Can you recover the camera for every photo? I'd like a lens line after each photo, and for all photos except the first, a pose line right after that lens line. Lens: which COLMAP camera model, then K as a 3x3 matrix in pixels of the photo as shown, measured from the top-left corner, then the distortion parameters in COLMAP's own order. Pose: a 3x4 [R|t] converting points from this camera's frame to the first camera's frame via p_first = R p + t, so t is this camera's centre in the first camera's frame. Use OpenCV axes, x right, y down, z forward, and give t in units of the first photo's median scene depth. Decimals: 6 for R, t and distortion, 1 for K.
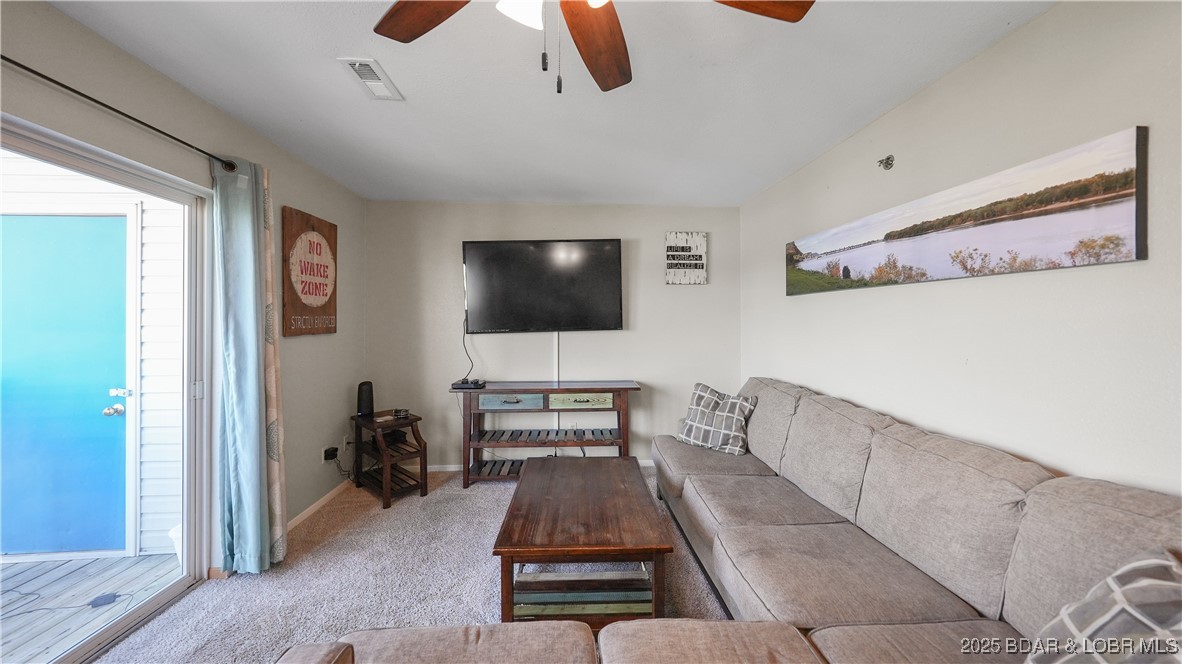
lens RADIAL K [[410.1, 0, 592.0], [0, 410.1, 320.5], [0, 0, 1]] dist [-0.001229, 0.000093]
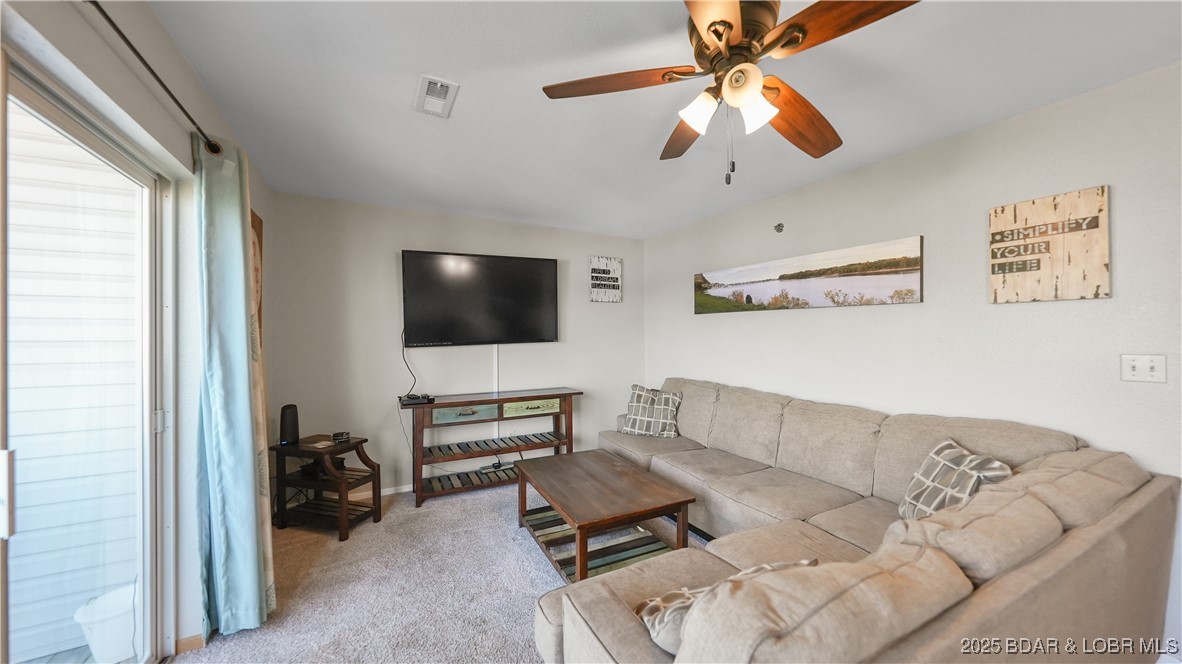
lens RADIAL K [[411.3, 0, 594.6], [0, 411.3, 333.6], [0, 0, 1]] dist [-0.002217, -0.000096]
pose [[0.906354, -0.002100, 0.422514, -0.402724], [0.001813, 0.999998, 0.001080, 0.000176], [-0.422515, -0.000213, 0.906356, -0.061616]]
